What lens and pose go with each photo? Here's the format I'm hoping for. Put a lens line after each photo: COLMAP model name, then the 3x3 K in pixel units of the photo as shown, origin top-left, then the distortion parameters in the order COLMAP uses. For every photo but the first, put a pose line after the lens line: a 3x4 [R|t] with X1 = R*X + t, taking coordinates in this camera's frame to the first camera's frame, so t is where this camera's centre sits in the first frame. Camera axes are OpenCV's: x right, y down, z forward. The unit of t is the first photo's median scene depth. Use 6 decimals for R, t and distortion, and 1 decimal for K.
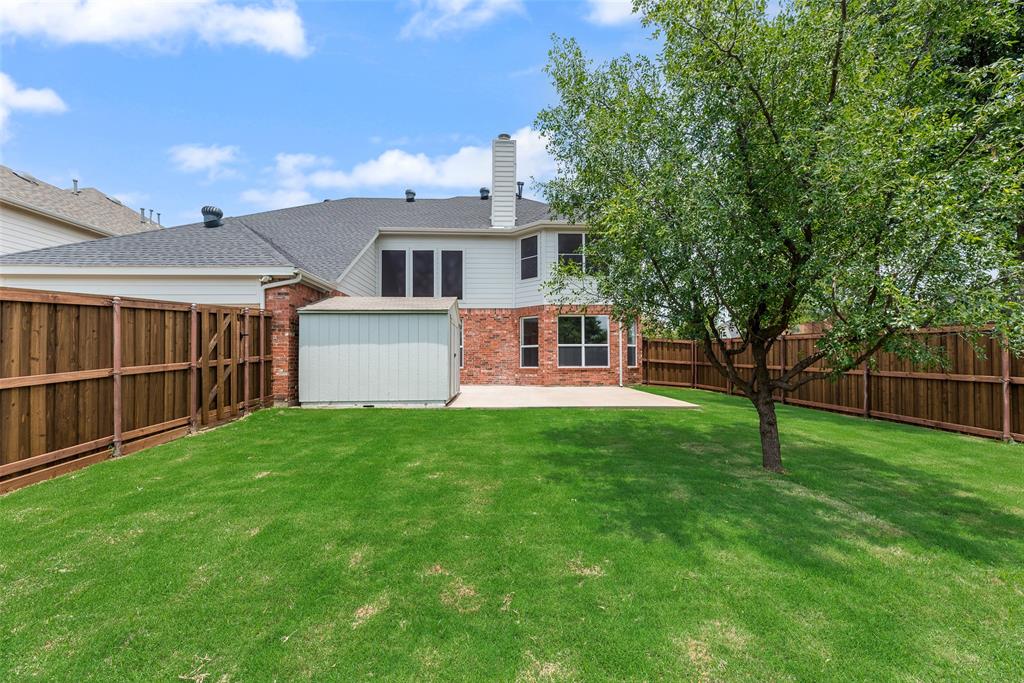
lens RADIAL K [[412.7, 0, 507.9], [0, 412.7, 354.8], [0, 0, 1]] dist [0.003499, -0.000228]
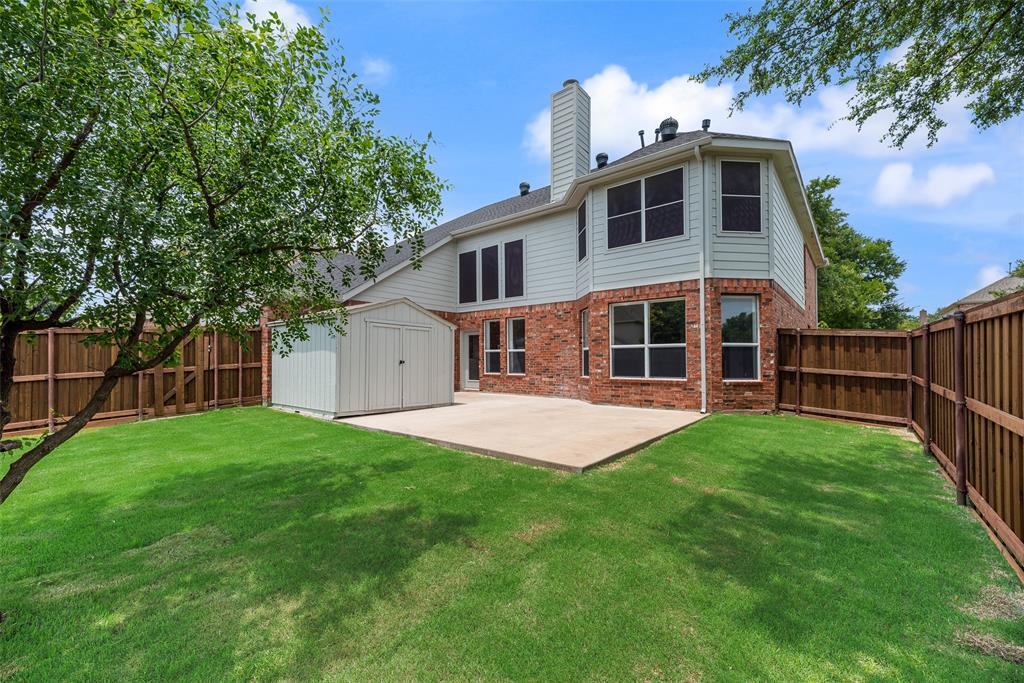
lens RADIAL K [[412.7, 0, 506.6], [0, 412.7, 359.6], [0, 0, 1]] dist [0.003499, -0.000228]
pose [[0.745216, 0.000485, -0.666822, 0.457470], [0.006466, 0.999947, 0.007953, -0.007918], [0.666791, -0.010238, 0.745174, 0.347376]]
